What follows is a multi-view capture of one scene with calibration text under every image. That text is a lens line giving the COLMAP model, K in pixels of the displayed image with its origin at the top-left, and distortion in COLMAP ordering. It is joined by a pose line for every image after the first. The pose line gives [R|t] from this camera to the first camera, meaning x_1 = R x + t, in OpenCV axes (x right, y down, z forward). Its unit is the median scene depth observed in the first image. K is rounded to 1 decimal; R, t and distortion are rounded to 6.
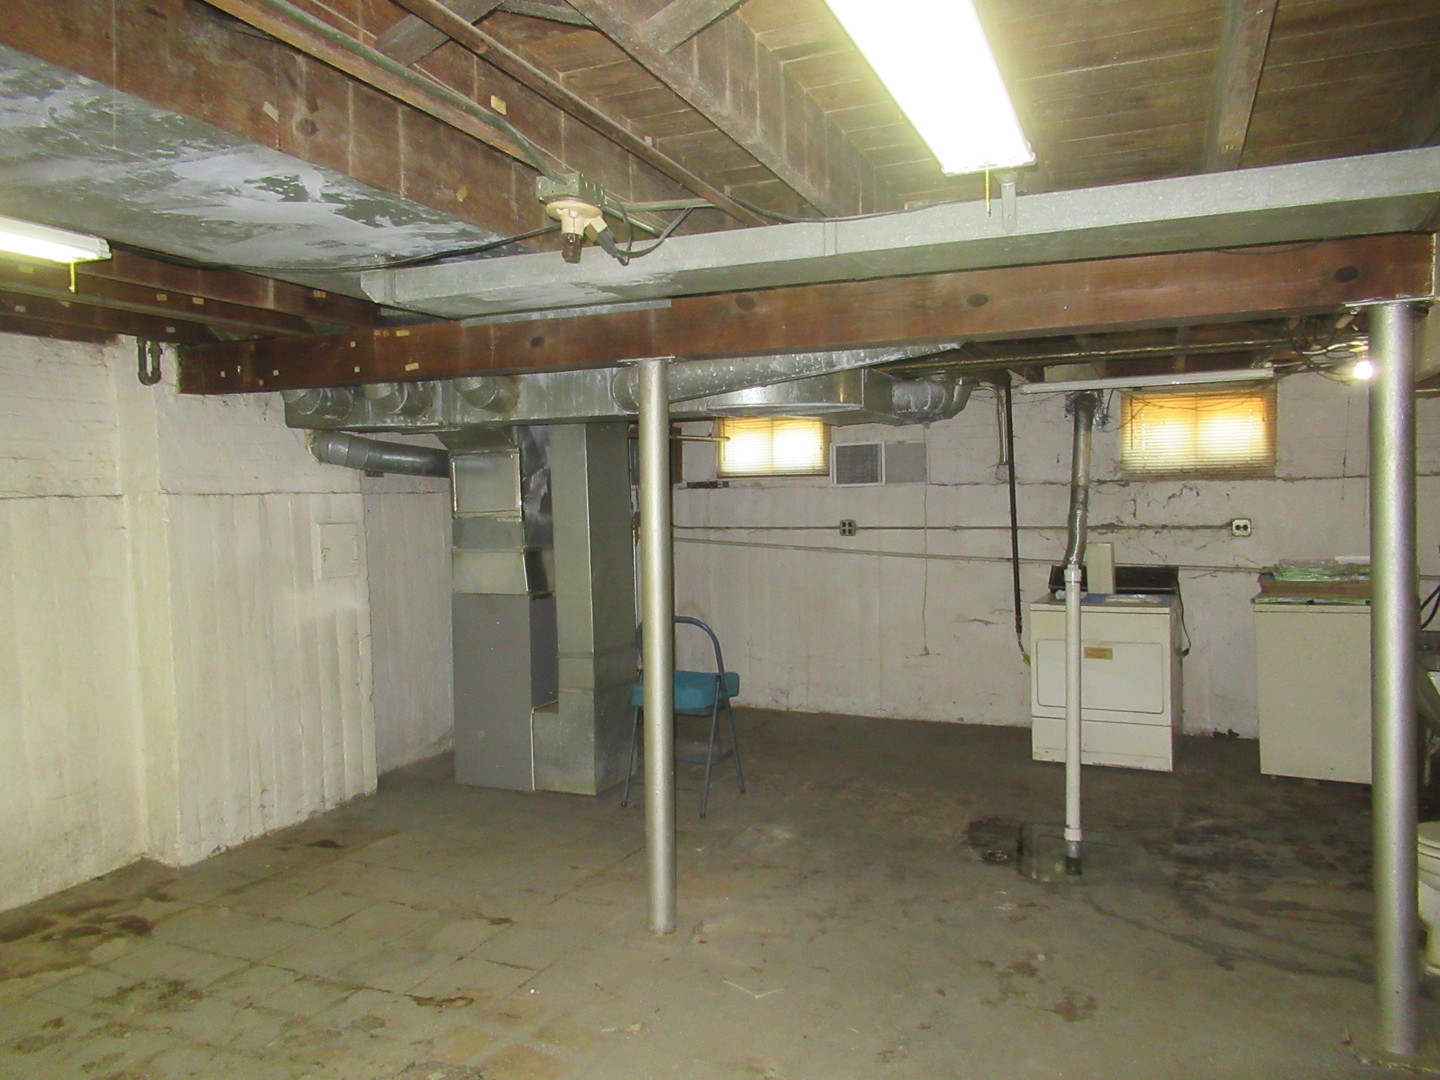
lens RADIAL K [[1082.4, 0, 717.7], [0, 1082.4, 538.8], [0, 0, 1]] dist [-0.007685, 0.005675]
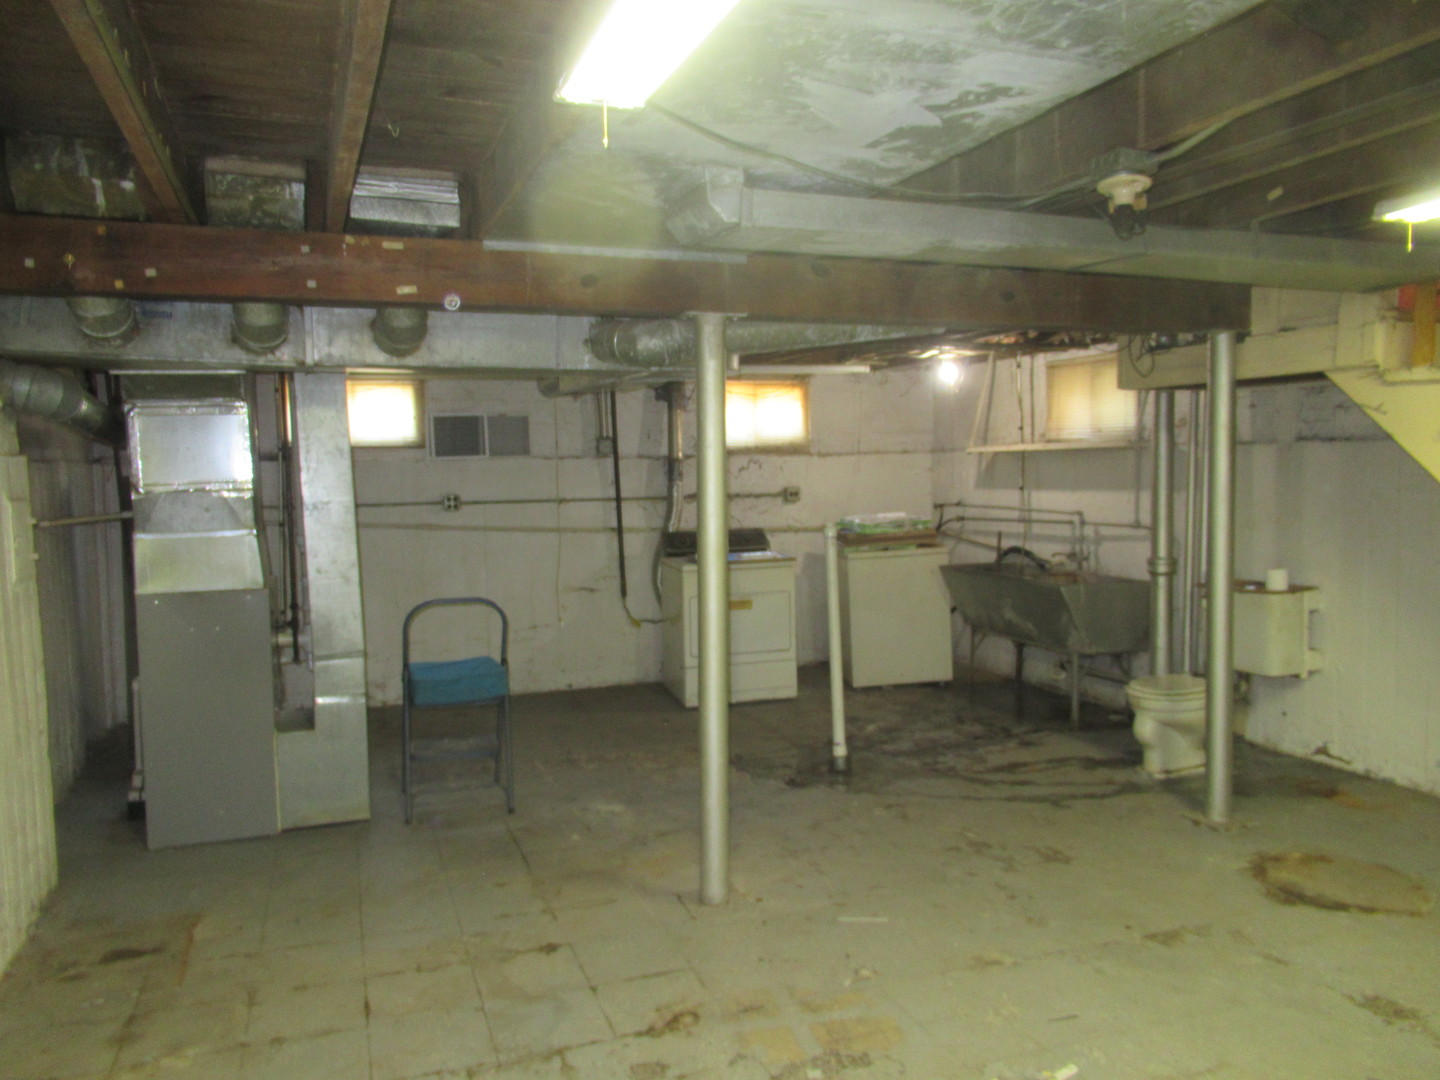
lens RADIAL K [[1082.4, 0, 717.6], [0, 1082.4, 537.6], [0, 0, 1]] dist [-0.007685, 0.005675]
pose [[0.723109, -0.039453, 0.689606, -0.628160], [0.031868, 0.999210, 0.023750, 0.009114], [-0.689998, 0.004803, 0.723795, 0.257041]]
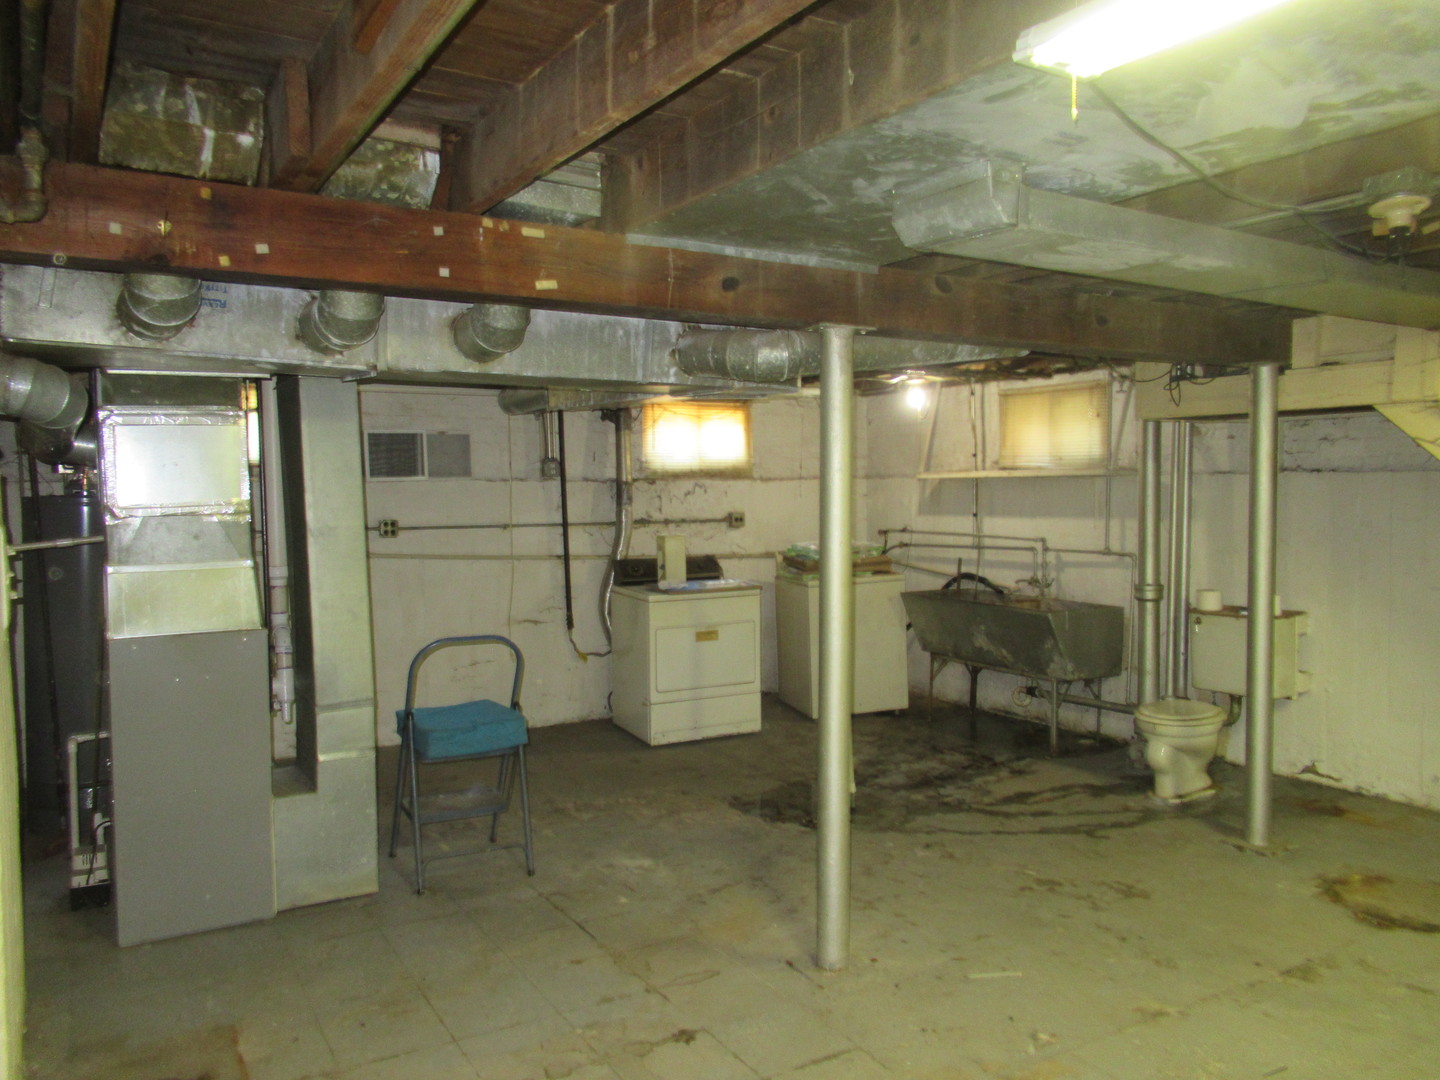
lens RADIAL K [[1082.4, 0, 715.7], [0, 1082.4, 539.4], [0, 0, 1]] dist [-0.007685, 0.005675]
pose [[0.583776, -0.025010, 0.811529, -0.729494], [0.030141, 0.999504, 0.009121, -0.001727], [-0.811355, 0.019135, 0.584241, 0.486185]]
